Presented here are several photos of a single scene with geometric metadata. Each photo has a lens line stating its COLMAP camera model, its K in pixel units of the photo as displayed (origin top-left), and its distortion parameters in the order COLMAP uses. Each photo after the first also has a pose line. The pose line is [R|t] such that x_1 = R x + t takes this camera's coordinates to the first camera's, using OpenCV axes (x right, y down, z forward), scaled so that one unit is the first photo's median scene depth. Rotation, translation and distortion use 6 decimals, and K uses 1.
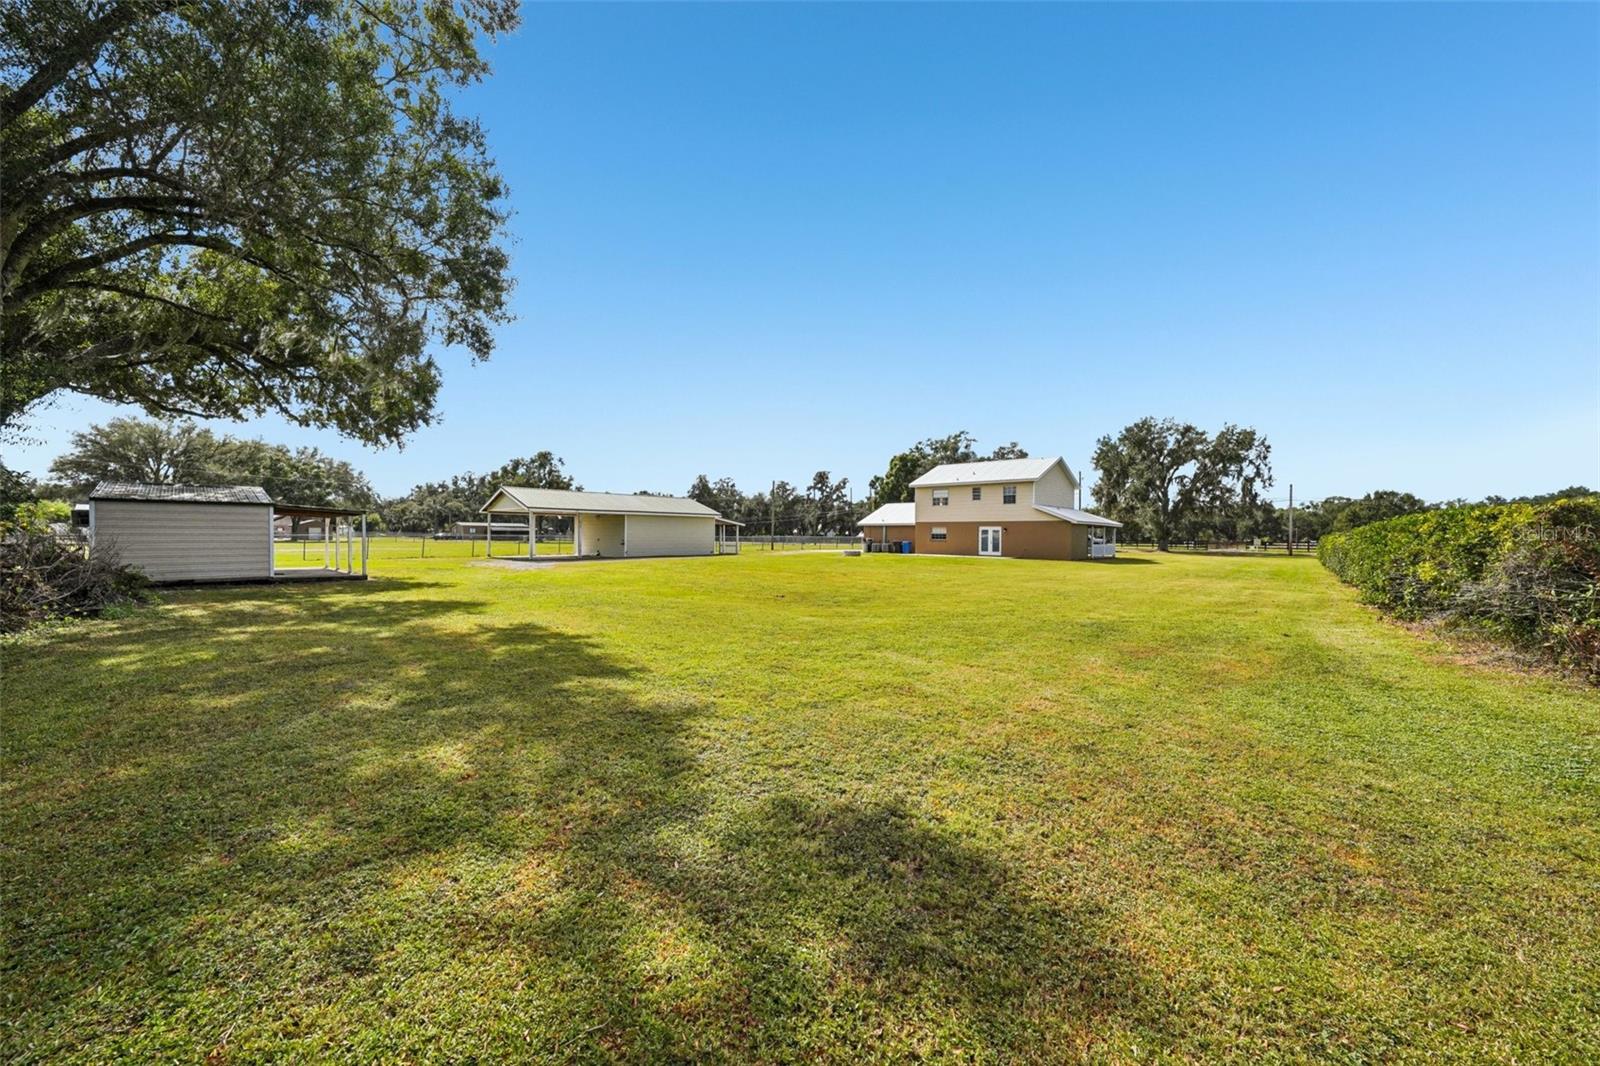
lens RADIAL K [[574.5, 0, 800.0], [0, 574.5, 533.0], [0, 0, 1]] dist [-0.028247, -0.000005]
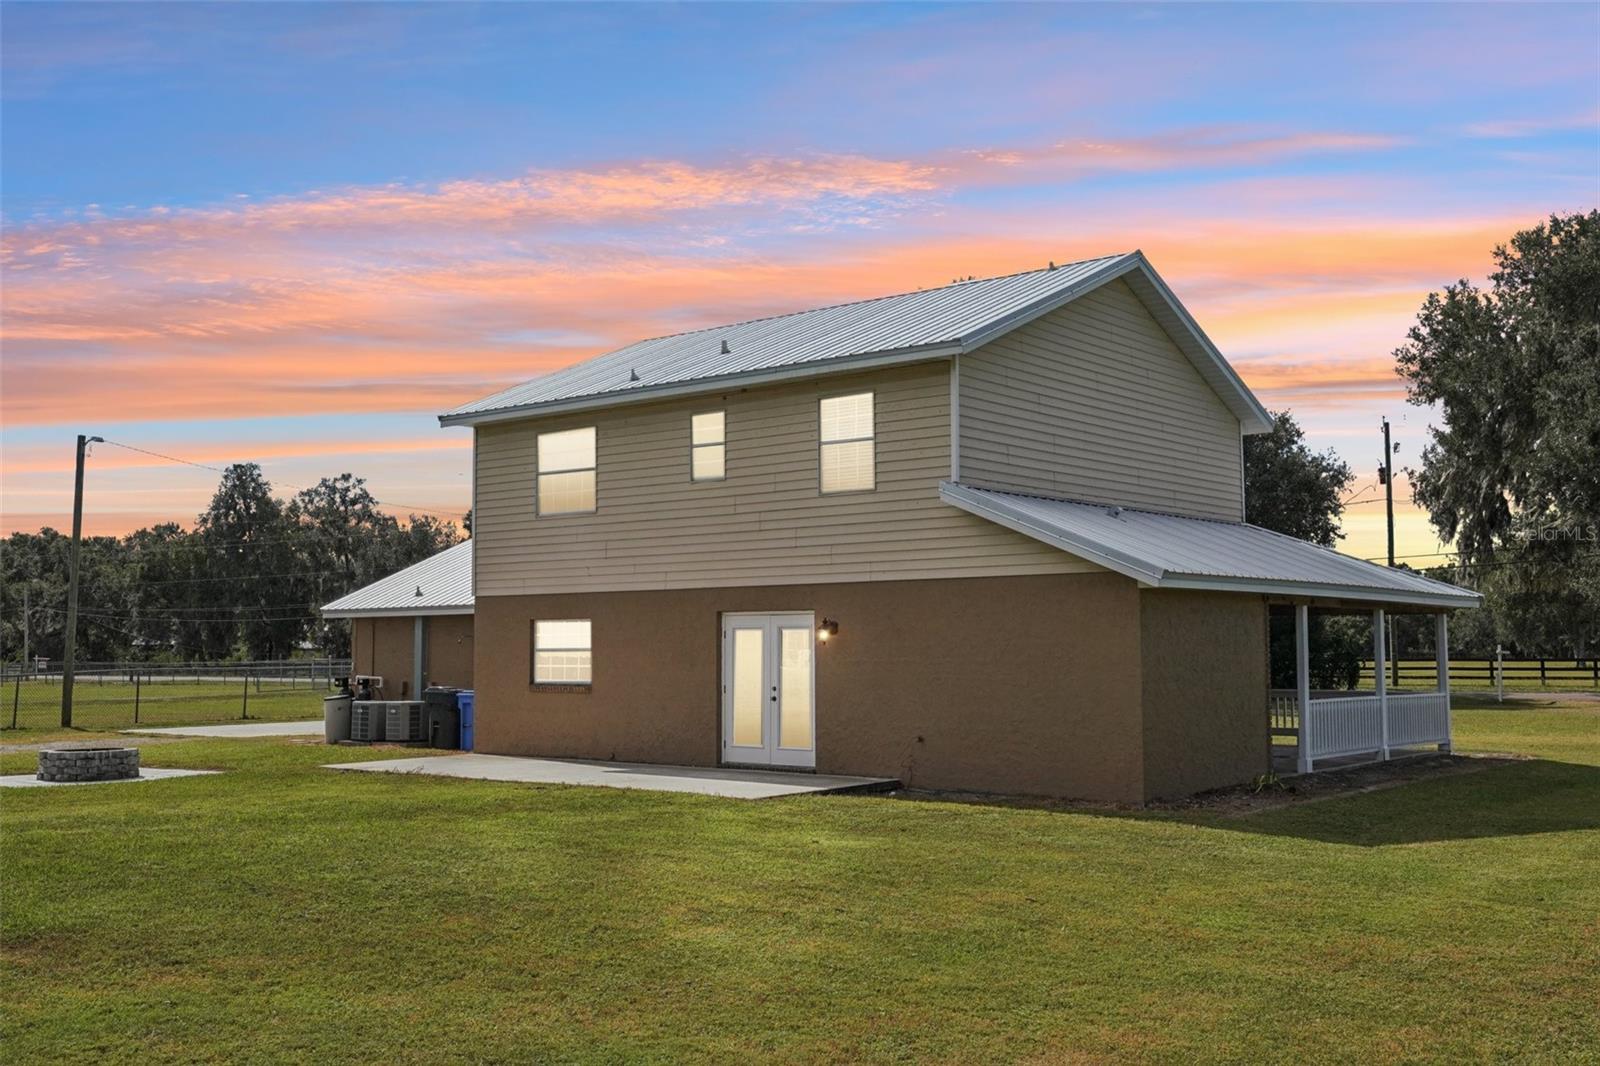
lens RADIAL K [[1591.9, 0, 800.0], [0, 1591.9, 533.0], [0, 0, 1]] dist [0.009863, 0.017259]
pose [[0.997703, -0.009178, 0.067123, 0.177078], [0.013741, 0.997602, -0.067839, -0.001115], [-0.066339, 0.068606, 0.995436, 0.274486]]
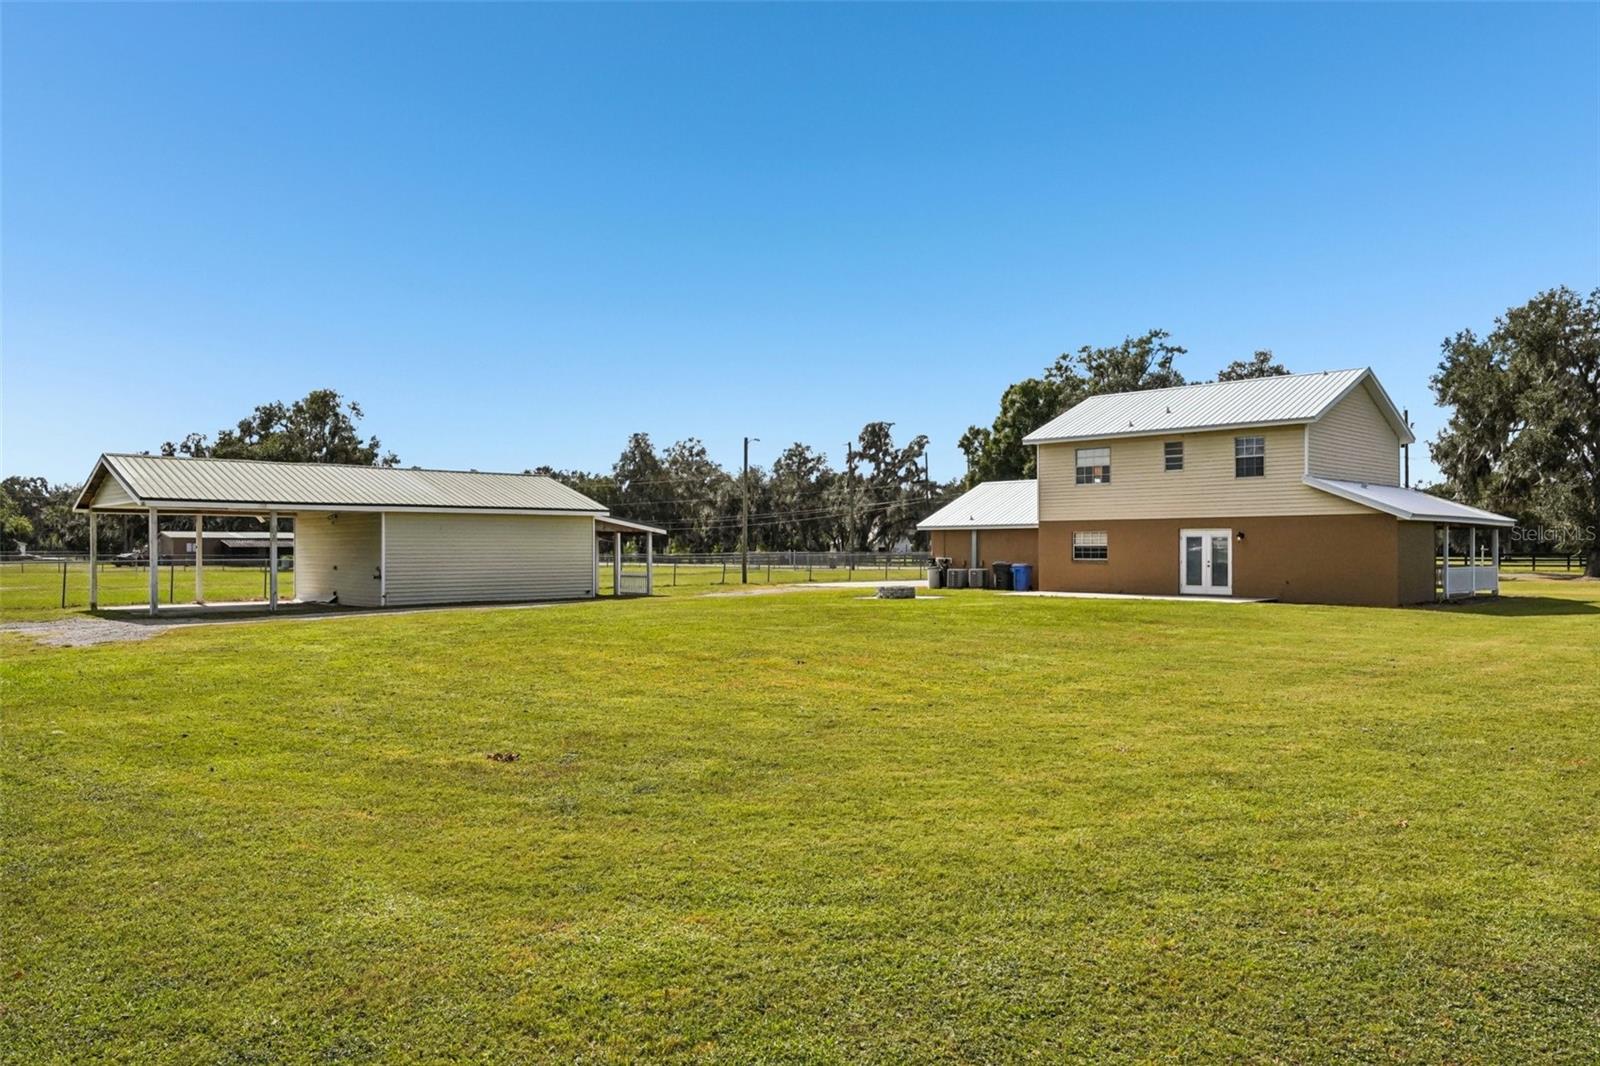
lens RADIAL K [[1100.4, 0, 800.0], [0, 1100.4, 533.0], [0, 0, 1]] dist [-0.003264, -0.001903]
pose [[0.998942, -0.011539, -0.044509, 0.032861], [0.011074, 0.999882, -0.010682, -0.001567], [0.044627, 0.010178, 0.998952, 0.079644]]
